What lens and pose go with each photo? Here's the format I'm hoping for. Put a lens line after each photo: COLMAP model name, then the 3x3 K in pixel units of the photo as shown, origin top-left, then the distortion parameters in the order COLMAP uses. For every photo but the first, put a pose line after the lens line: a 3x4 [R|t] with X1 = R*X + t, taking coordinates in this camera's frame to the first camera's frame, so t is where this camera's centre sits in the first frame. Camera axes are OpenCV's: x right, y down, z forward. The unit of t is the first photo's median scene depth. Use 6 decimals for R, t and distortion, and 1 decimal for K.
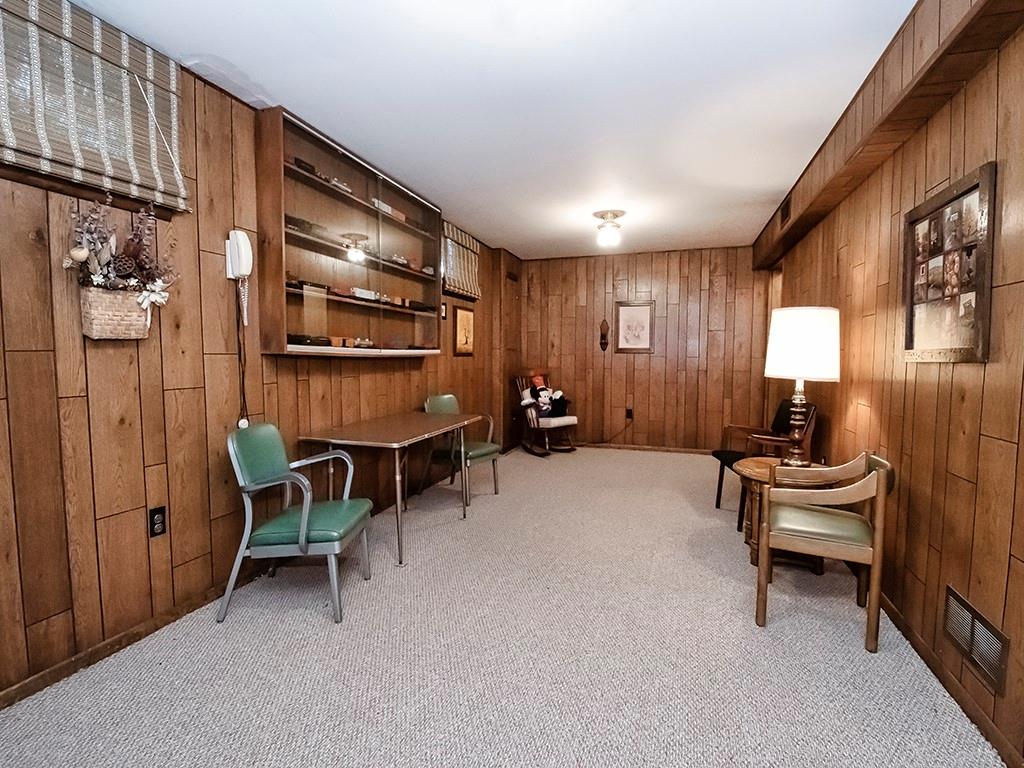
lens RADIAL K [[445.3, 0, 514.2], [0, 445.3, 381.9], [0, 0, 1]] dist [-0.000897, -0.000316]
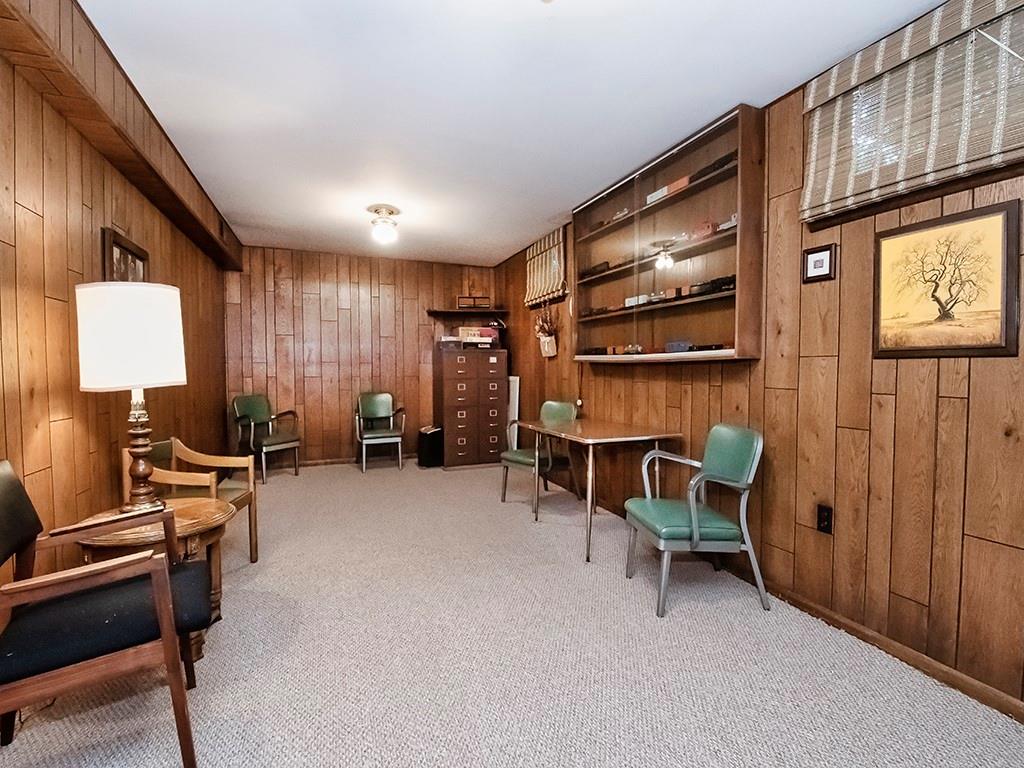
lens RADIAL K [[430.1, 0, 512.0], [0, 430.1, 384.0], [0, 0, 1]] dist [0.000350, -0.000005]
pose [[-0.726619, 0.020851, -0.686724, 0.536127], [-0.043555, 0.996131, 0.076331, -0.069294], [0.685659, 0.085374, -0.722899, 1.495389]]
